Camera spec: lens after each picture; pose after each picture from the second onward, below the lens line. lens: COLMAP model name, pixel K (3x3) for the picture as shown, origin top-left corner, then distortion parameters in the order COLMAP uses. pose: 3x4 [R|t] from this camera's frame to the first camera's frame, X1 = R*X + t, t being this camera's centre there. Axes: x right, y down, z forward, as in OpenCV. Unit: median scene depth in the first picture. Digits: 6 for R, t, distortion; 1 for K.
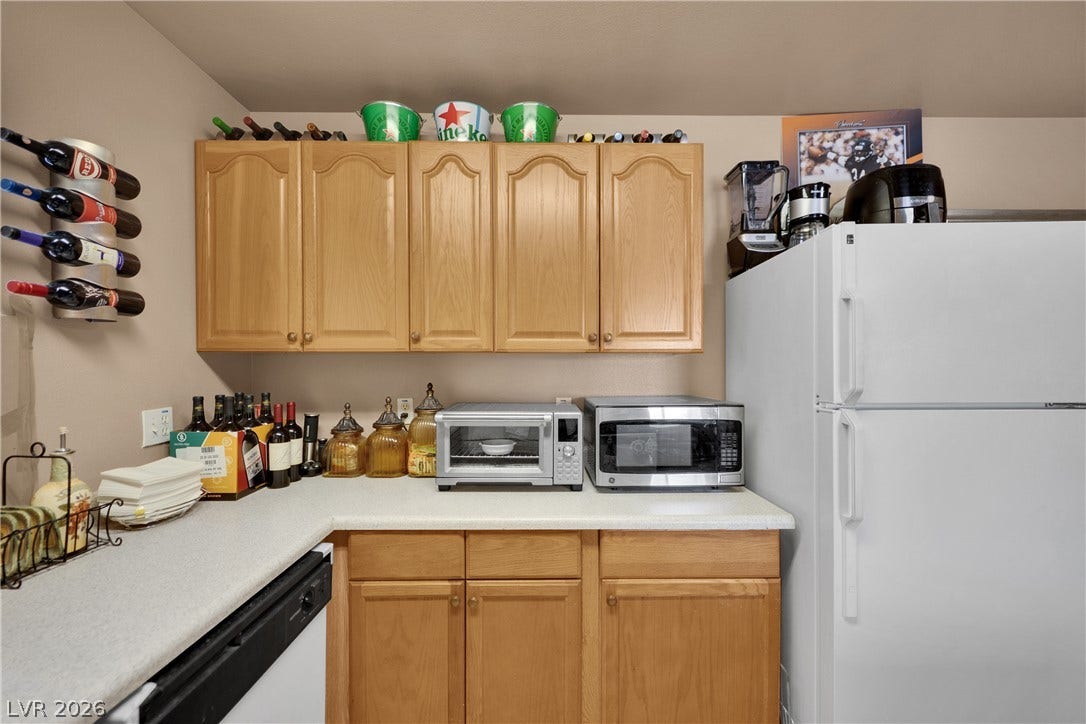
lens RADIAL K [[447.2, 0, 546.5], [0, 447.2, 365.3], [0, 0, 1]] dist [-0.001866, 0.000071]
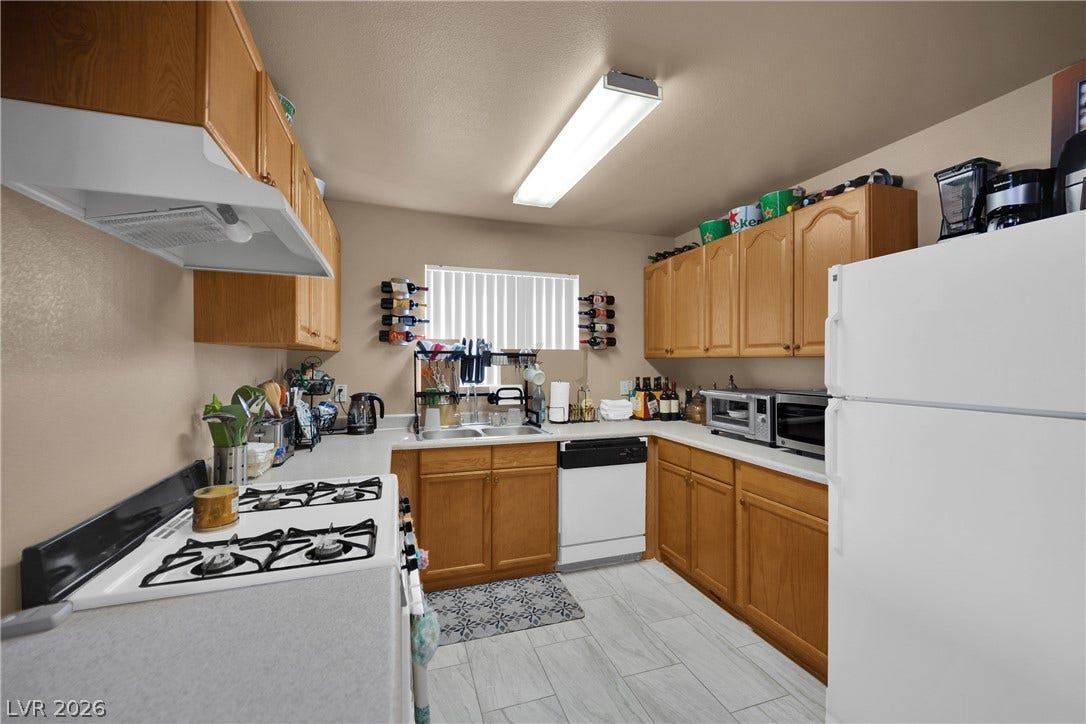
lens RADIAL K [[433.8, 0, 543.0], [0, 433.8, 362.0], [0, 0, 1]] dist [-0.002016, -0.000638]
pose [[0.312526, 0.001533, -0.949908, 1.279310], [-0.002176, 0.999997, 0.000898, -0.011933], [0.949907, 0.001786, 0.312529, -0.219154]]
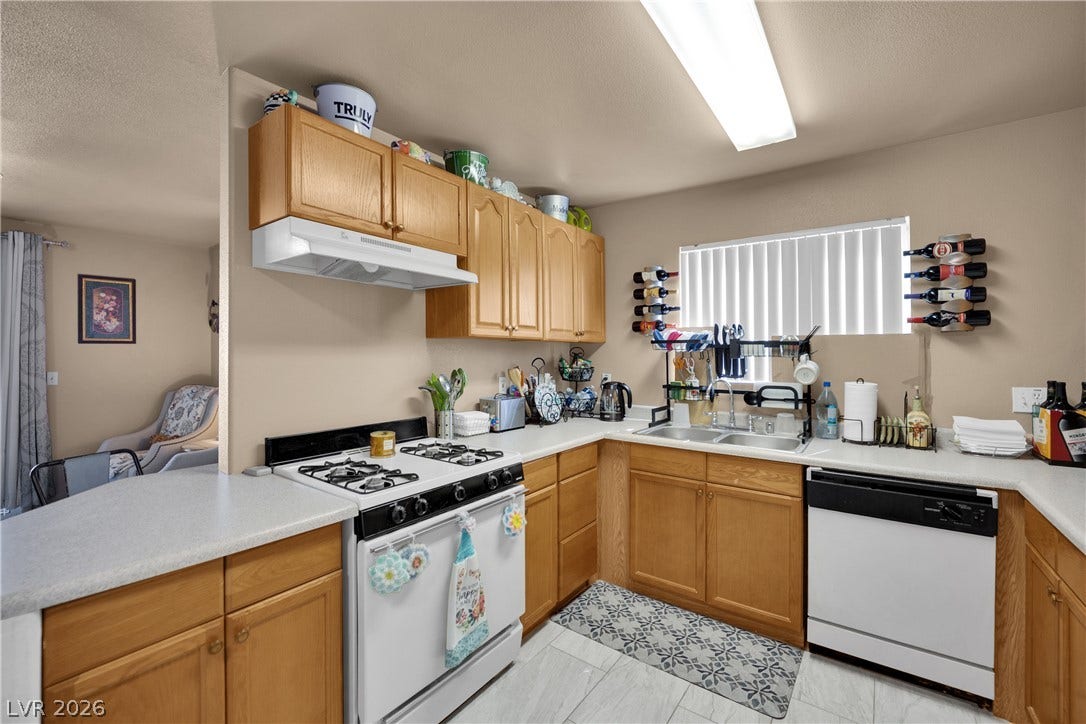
lens RADIAL K [[450.5, 0, 541.0], [0, 450.5, 349.2], [0, 0, 1]] dist [-0.020712, 0.000072]
pose [[-0.599402, -0.009345, -0.800393, 1.095836], [-0.004519, 0.999955, -0.008290, -0.004193], [0.800435, -0.001352, -0.599418, 0.574124]]
